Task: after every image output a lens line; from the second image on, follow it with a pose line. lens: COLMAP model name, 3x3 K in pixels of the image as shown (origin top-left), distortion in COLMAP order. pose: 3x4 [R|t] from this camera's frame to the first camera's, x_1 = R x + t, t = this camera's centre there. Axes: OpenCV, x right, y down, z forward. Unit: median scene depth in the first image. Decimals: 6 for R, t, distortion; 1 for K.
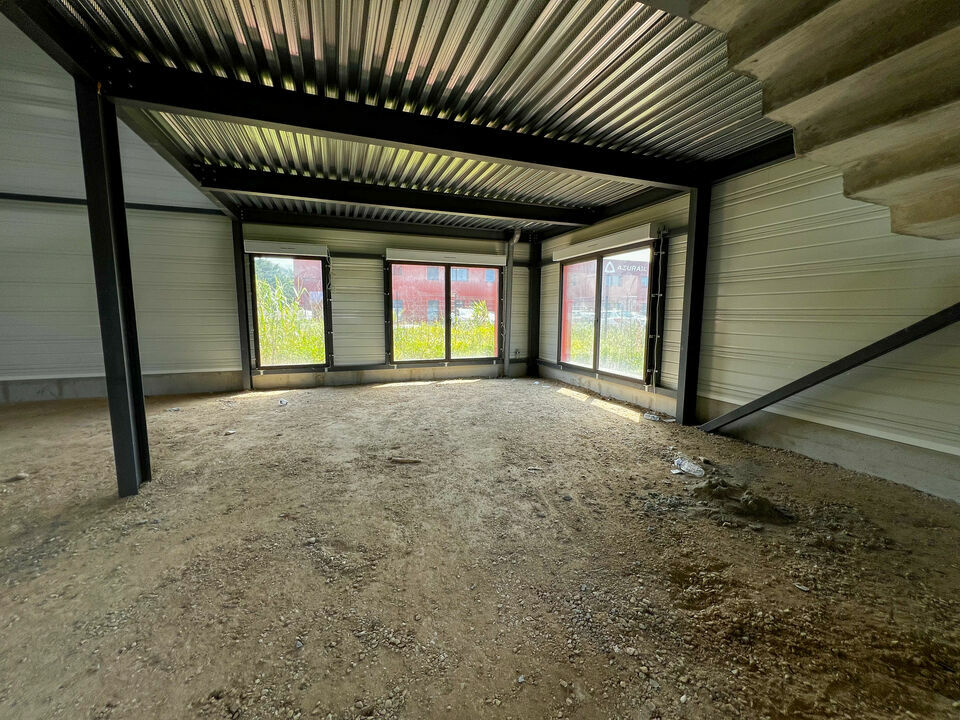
lens RADIAL K [[384.2, 0, 478.1], [0, 384.2, 357.9], [0, 0, 1]] dist [-0.003097, 0.000759]
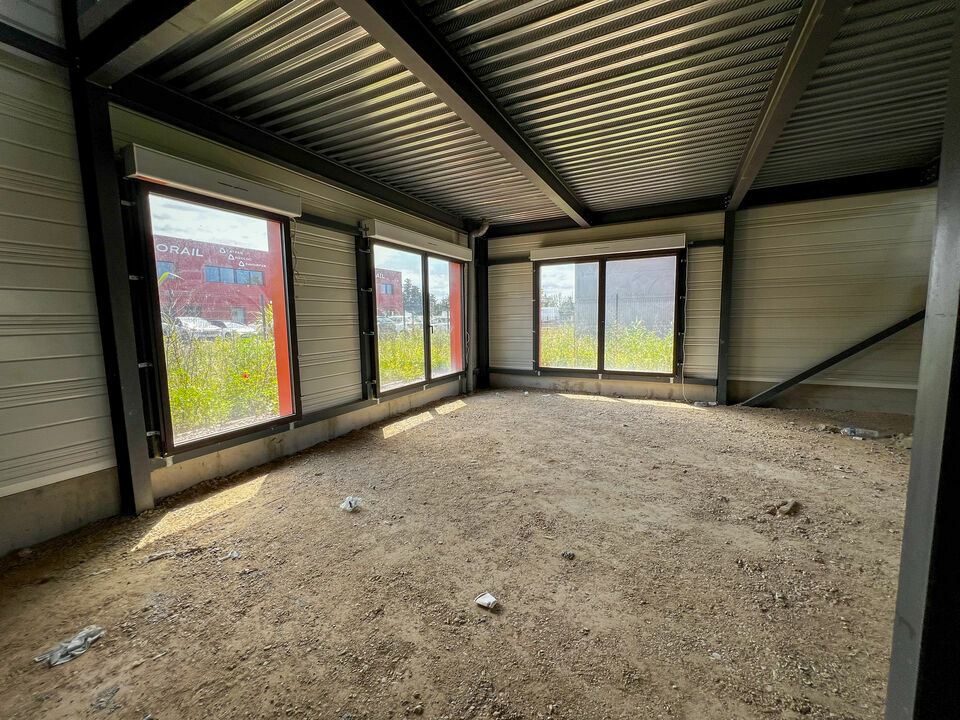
lens RADIAL K [[384.6, 0, 479.4], [0, 384.6, 357.1], [0, 0, 1]] dist [-0.000999, -0.000002]
pose [[0.737463, -0.084835, 0.670039, -0.857982], [0.098354, 0.994994, 0.017727, -0.076396], [-0.668188, 0.052828, 0.742115, 0.637717]]
